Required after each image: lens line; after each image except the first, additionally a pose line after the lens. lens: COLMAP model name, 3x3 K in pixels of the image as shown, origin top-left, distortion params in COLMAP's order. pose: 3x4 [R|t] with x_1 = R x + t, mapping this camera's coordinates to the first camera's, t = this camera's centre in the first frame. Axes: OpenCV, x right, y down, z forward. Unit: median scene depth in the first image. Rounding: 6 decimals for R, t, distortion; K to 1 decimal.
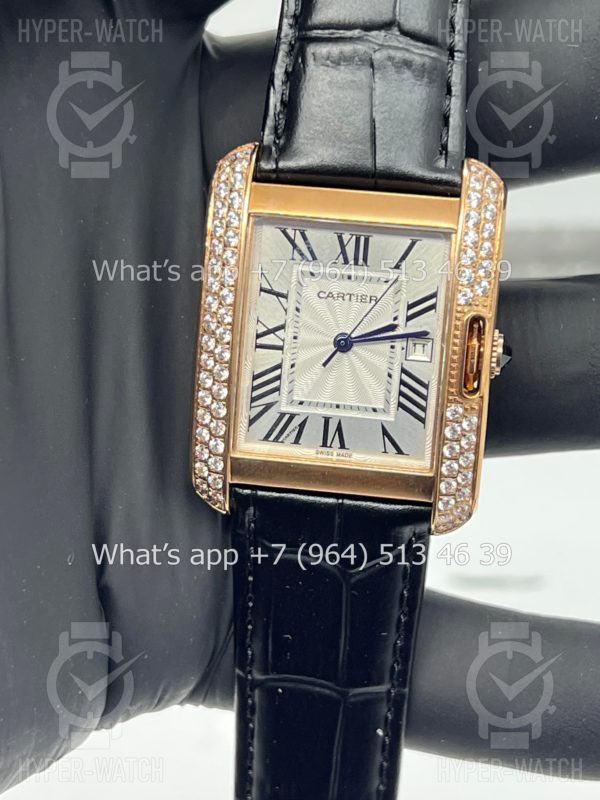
lens RADIAL K [[1952.6, 0, 274.9], [0, 1952.6, 406.3], [0, 0, 1]] dist [0.162710, 0.000000]
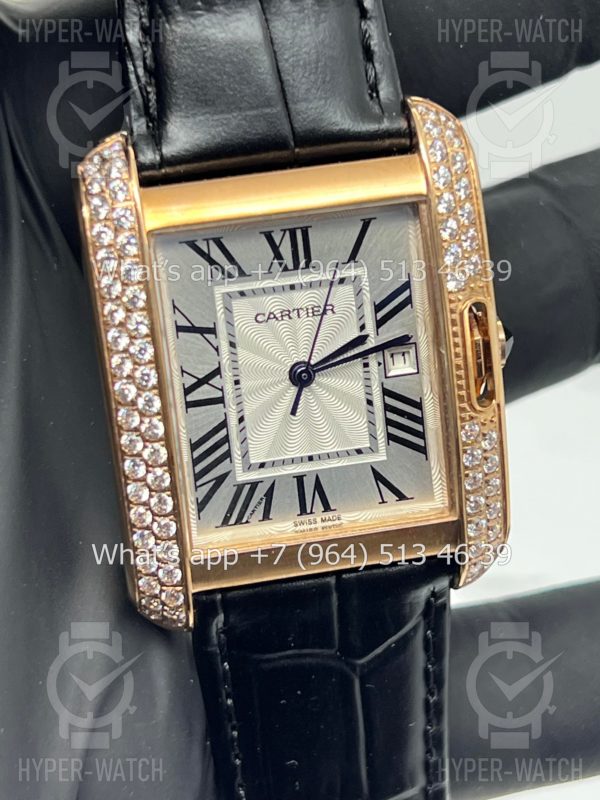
lens RADIAL K [[1952.6, 0, 303.5], [0, 1952.6, 402.6], [0, 0, 1]] dist [0.162710, 0.000000]
pose [[0.940077, -0.235423, 0.246638, -0.150221], [0.217940, 0.971196, 0.096340, -0.093643], [-0.262215, -0.036815, 0.964307, 0.283091]]
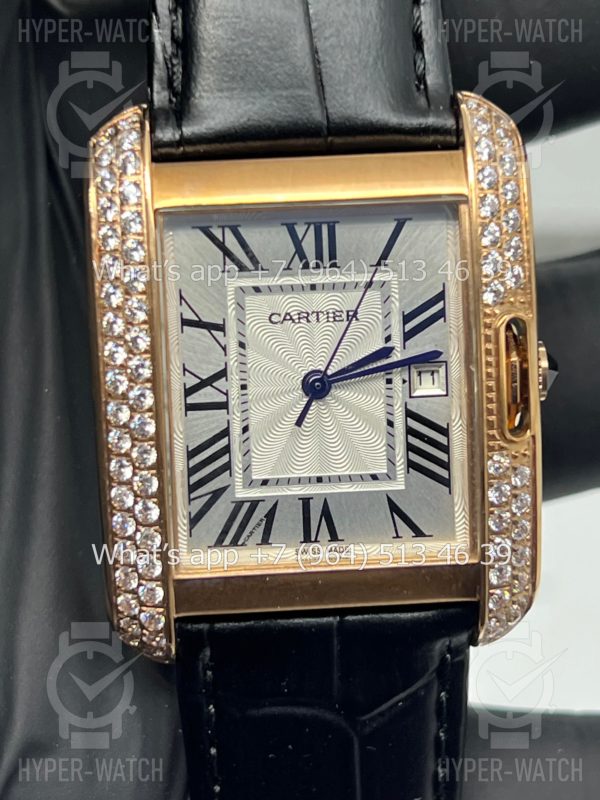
lens RADIAL K [[1952.6, 0, 294.8], [0, 1952.6, 400.7], [0, 0, 1]] dist [0.162710, 0.000000]
pose [[0.973809, -0.137622, 0.180989, -0.094388], [0.140844, 0.990019, -0.005011, -0.024873], [-0.178493, 0.030371, 0.983472, 0.341923]]
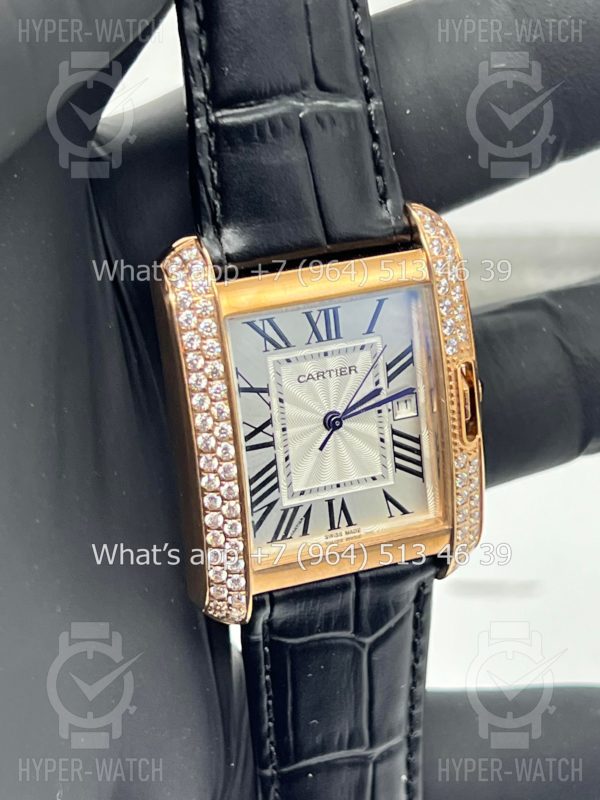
lens RADIAL K [[1952.6, 0, 293.8], [0, 1952.6, 393.2], [0, 0, 1]] dist [0.162710, 0.000000]
pose [[0.872532, -0.273041, 0.405138, -0.362892], [0.222803, 0.960383, 0.167402, -0.209024], [-0.434795, -0.055798, 0.898799, 0.154907]]
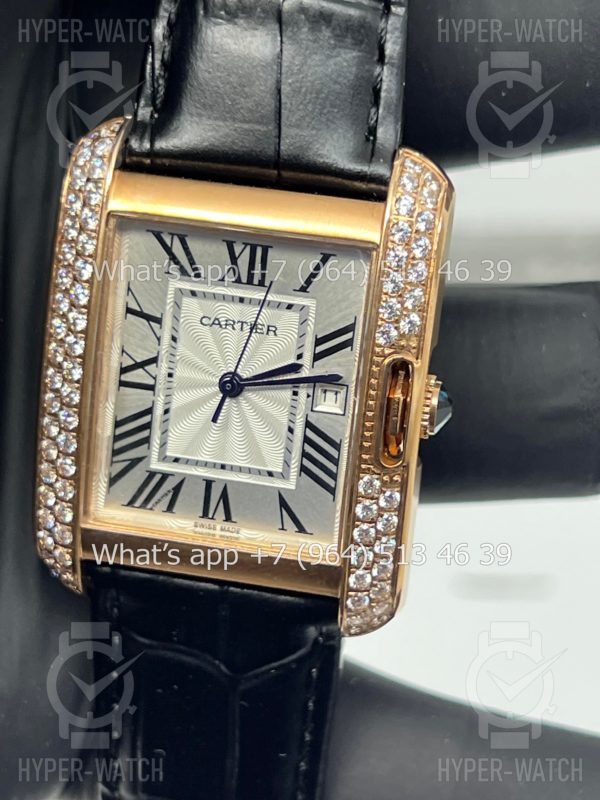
lens RADIAL K [[1952.6, 0, 306.4], [0, 1952.6, 395.0], [0, 0, 1]] dist [0.162710, 0.000000]
pose [[0.997887, 0.037888, -0.052773, 0.104537], [-0.035082, 0.997971, 0.053132, -0.070122], [0.054679, -0.051168, 0.997192, 0.242186]]
